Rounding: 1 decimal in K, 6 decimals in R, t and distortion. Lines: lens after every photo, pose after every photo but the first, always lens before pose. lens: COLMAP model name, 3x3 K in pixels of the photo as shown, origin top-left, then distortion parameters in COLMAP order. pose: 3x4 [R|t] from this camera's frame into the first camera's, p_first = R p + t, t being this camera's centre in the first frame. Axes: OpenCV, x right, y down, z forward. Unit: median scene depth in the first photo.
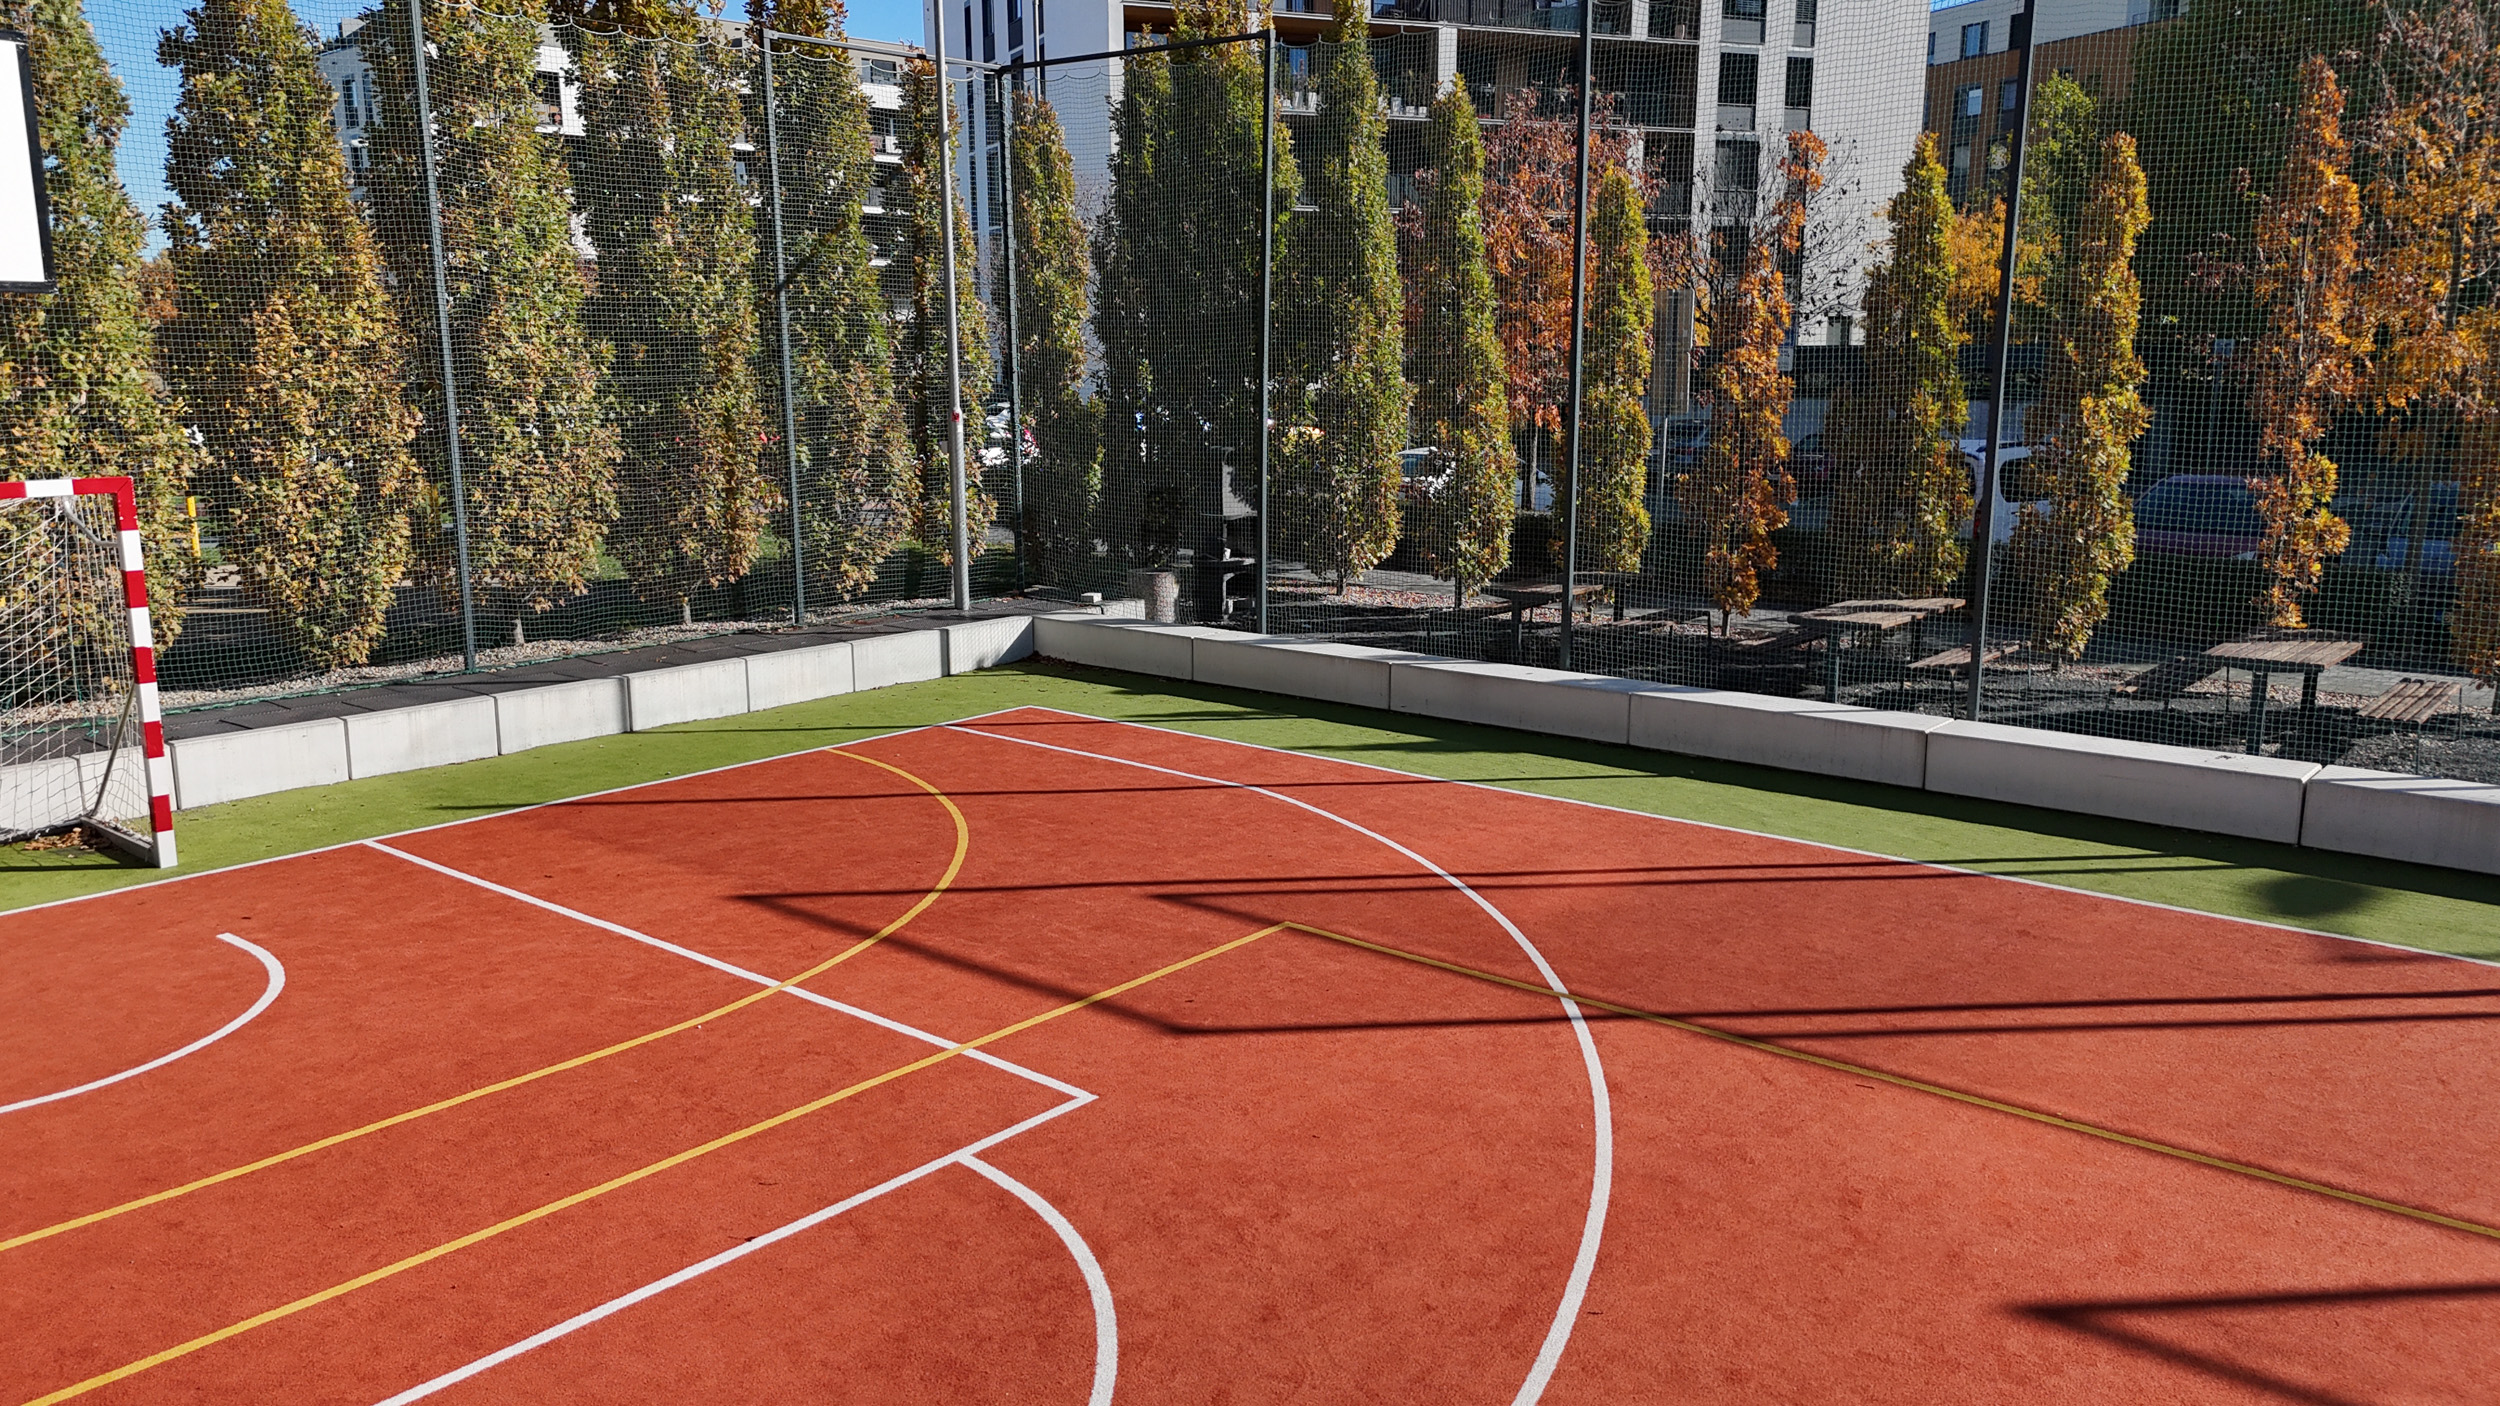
lens RADIAL K [[1814.3, 0, 1305.8], [0, 1814.3, 710.7], [0, 0, 1]] dist [-0.007331, -0.001161]
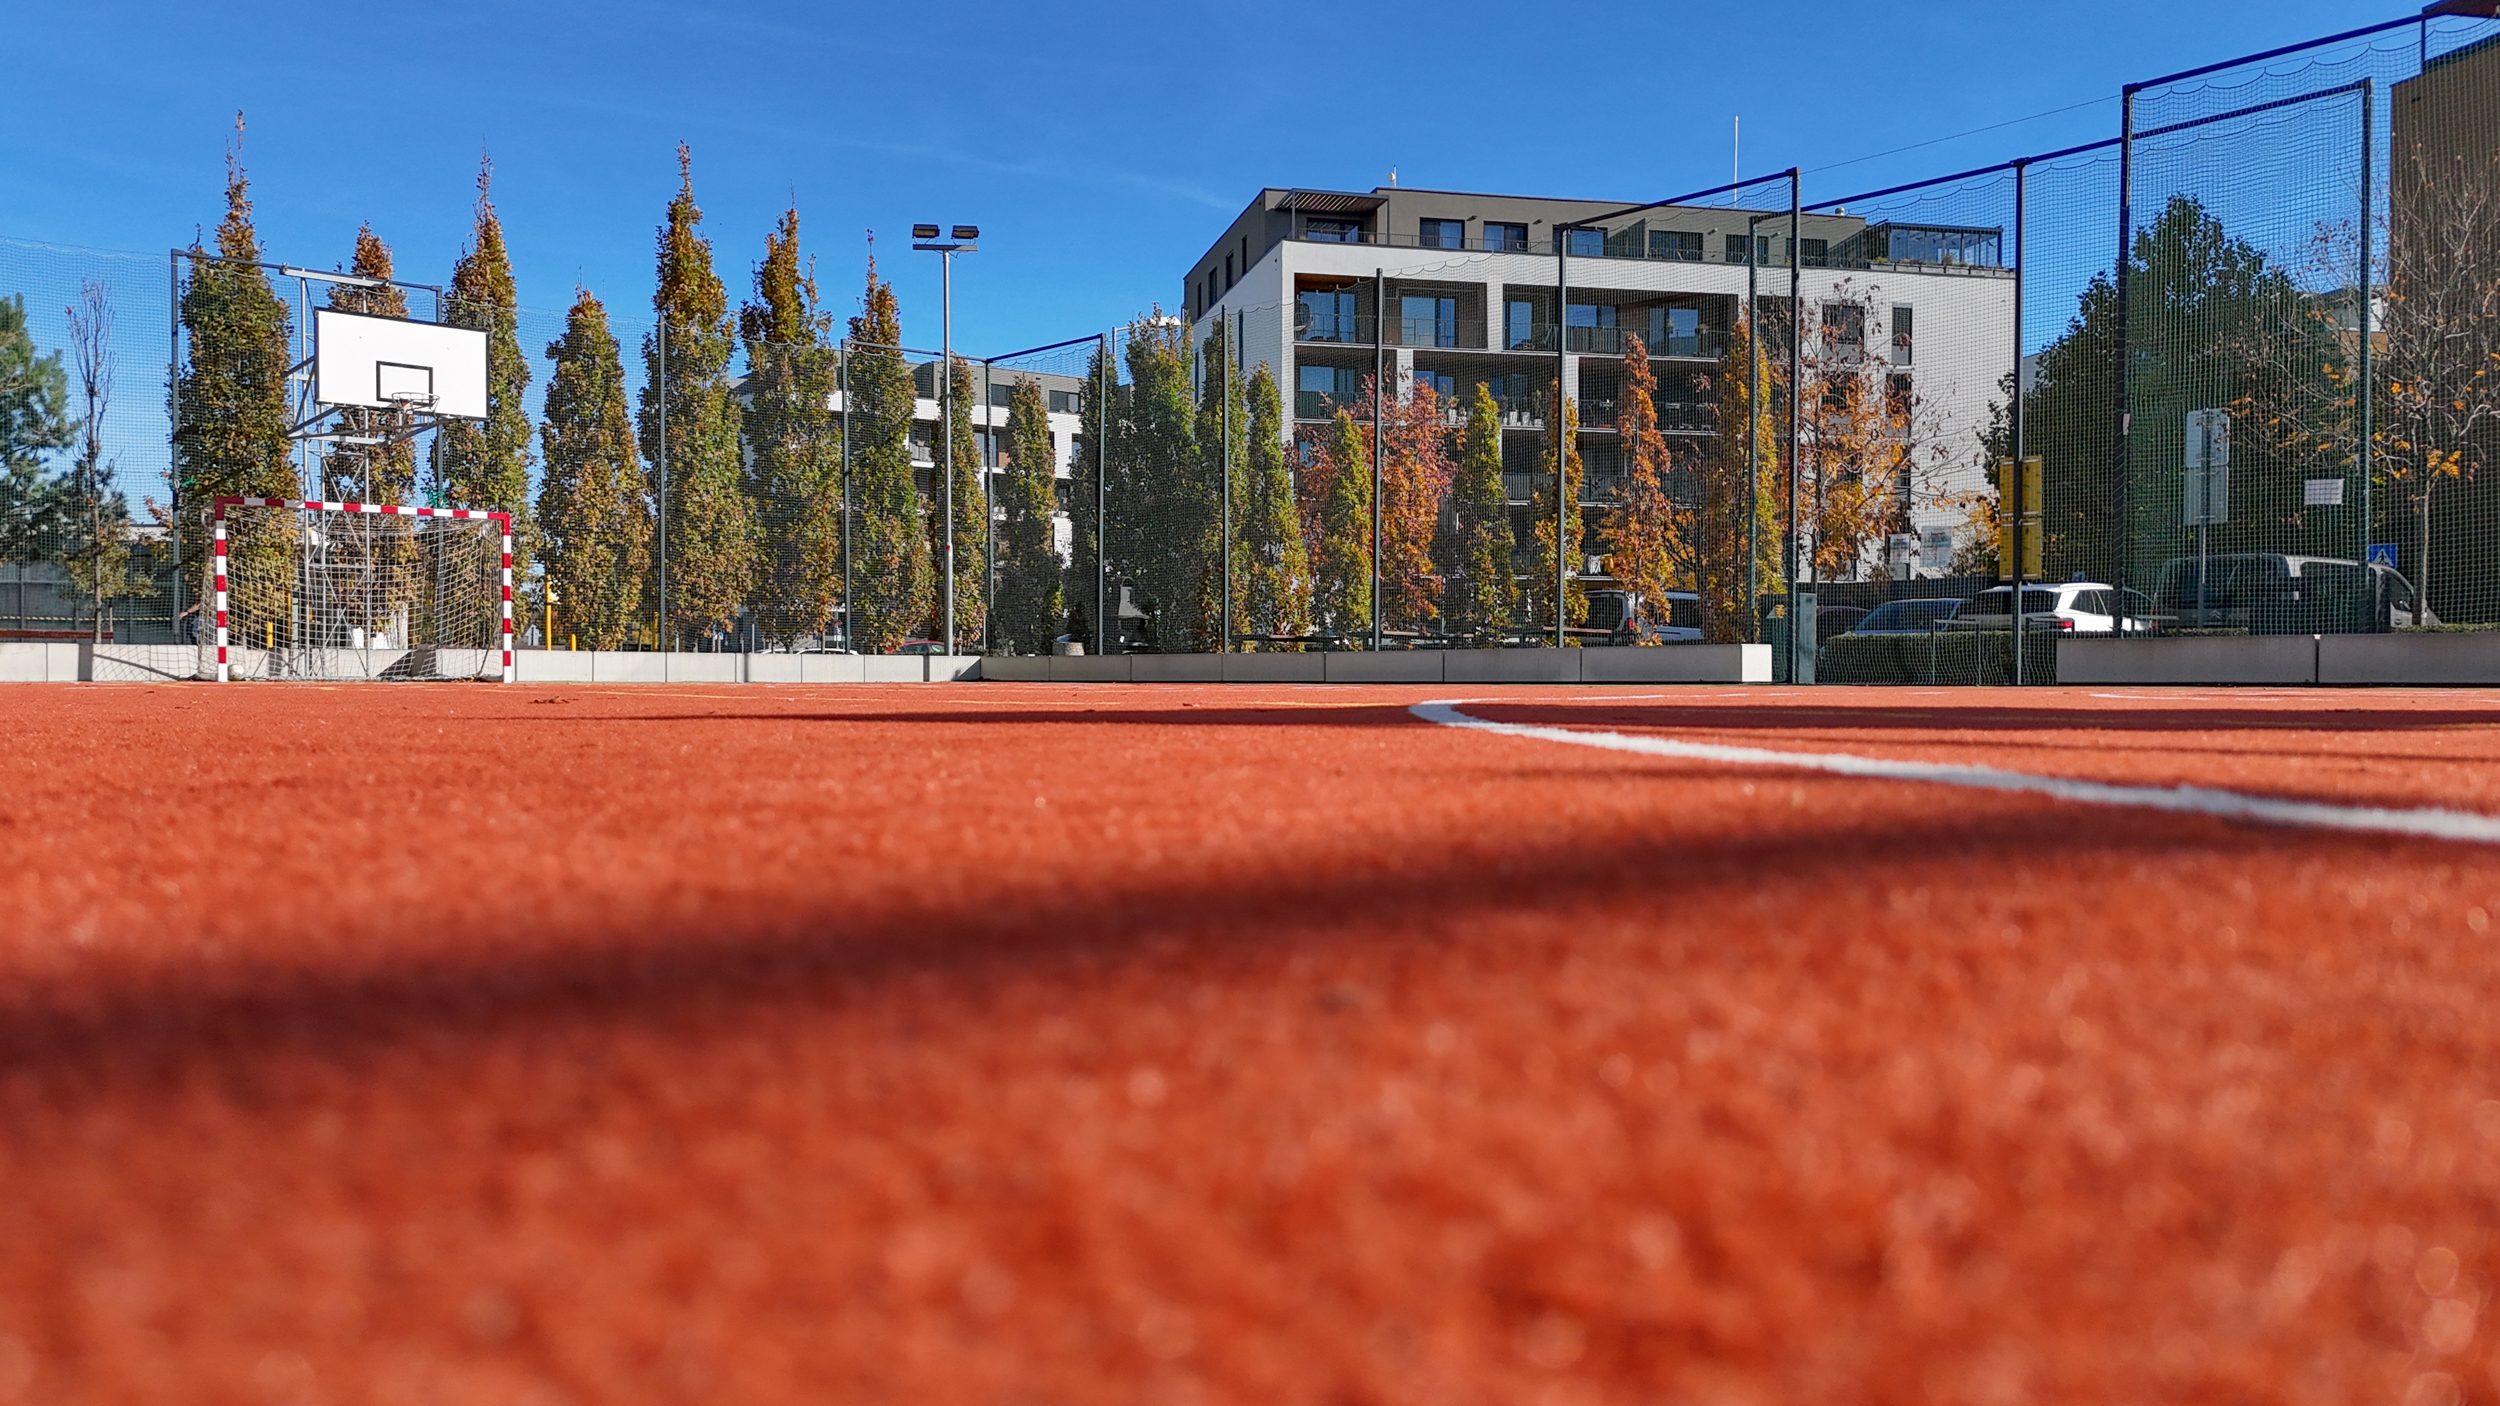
lens RADIAL K [[1801.8, 0, 1330.3], [0, 1801.8, 696.8], [0, 0, 1]] dist [0.003547, -0.067437]
pose [[0.987757, 0.002322, -0.155983, 0.552893], [-0.030921, 0.982965, -0.181172, 0.353813], [0.152905, 0.183777, 0.971003, -0.764247]]
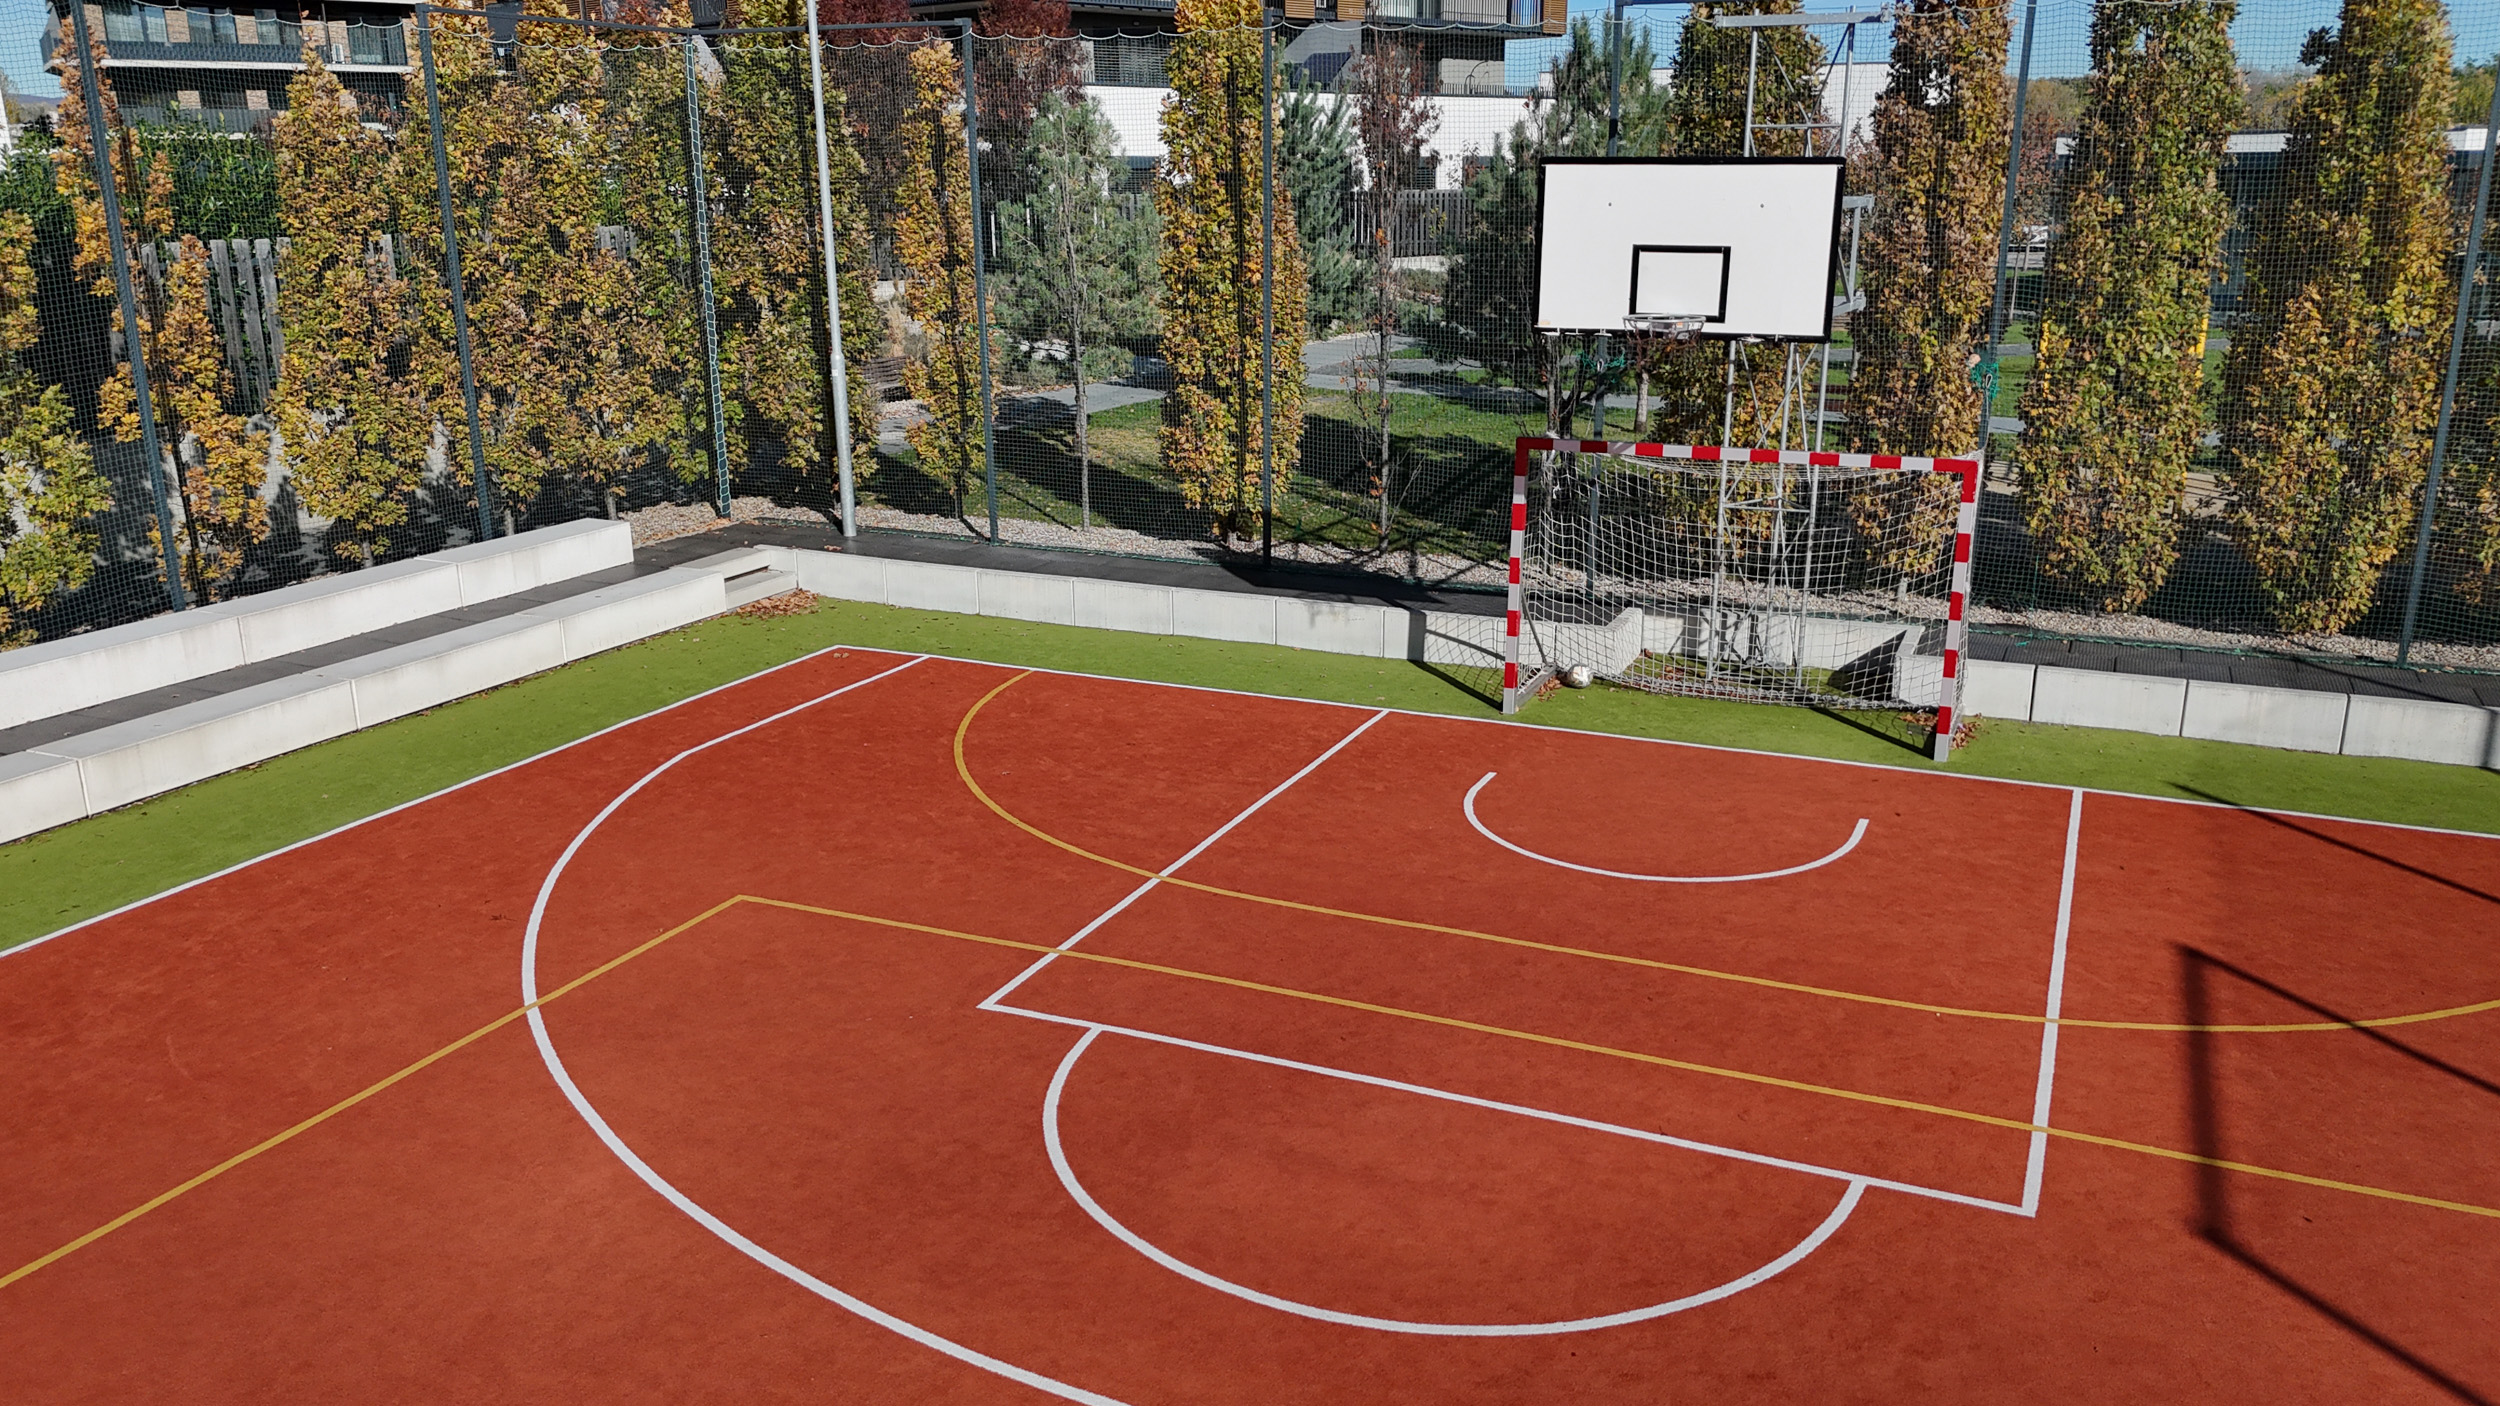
lens RADIAL K [[1876.5, 0, 1310.6], [0, 1876.5, 711.8], [0, 0, 1]] dist [0.088032, -0.086144]
pose [[0.260666, 0.264235, -0.928565, 0.368239], [-0.185383, 0.957617, 0.220461, -0.118836], [0.947463, 0.114673, 0.298603, 0.121295]]
